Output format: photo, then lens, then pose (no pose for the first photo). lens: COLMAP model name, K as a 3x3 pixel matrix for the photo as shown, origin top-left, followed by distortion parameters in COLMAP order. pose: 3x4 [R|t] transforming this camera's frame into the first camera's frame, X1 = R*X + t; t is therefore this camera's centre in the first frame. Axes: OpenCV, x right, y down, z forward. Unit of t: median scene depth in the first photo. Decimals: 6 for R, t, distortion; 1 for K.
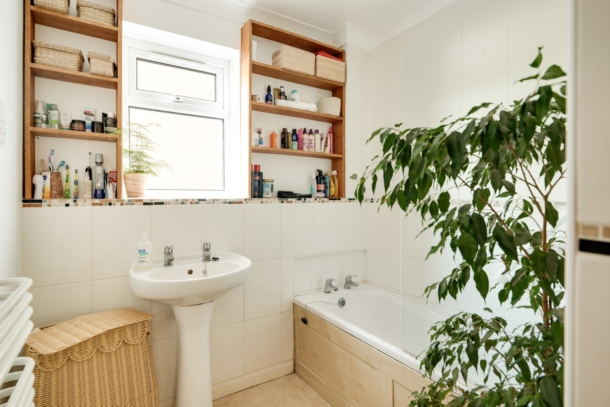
lens RADIAL K [[312.1, 0, 302.4], [0, 312.1, 200.5], [0, 0, 1]] dist [-0.002373, 0.001106]
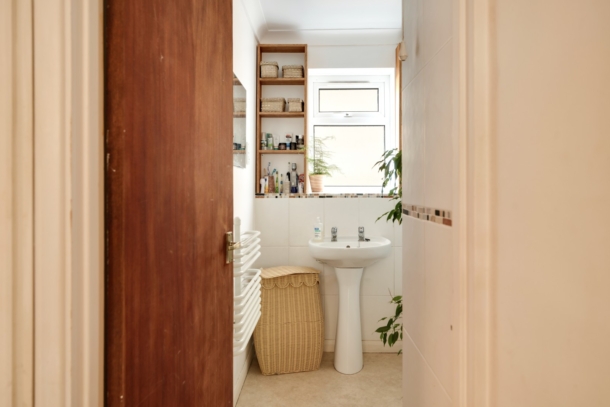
lens RADIAL K [[312.1, 0, 304.2], [0, 312.1, 198.8], [0, 0, 1]] dist [-0.002373, 0.001106]
pose [[0.842693, 0.014705, -0.538194, 0.209131], [-0.006742, 0.999837, 0.016762, -0.003740], [0.538353, -0.010497, 0.842654, -0.251783]]
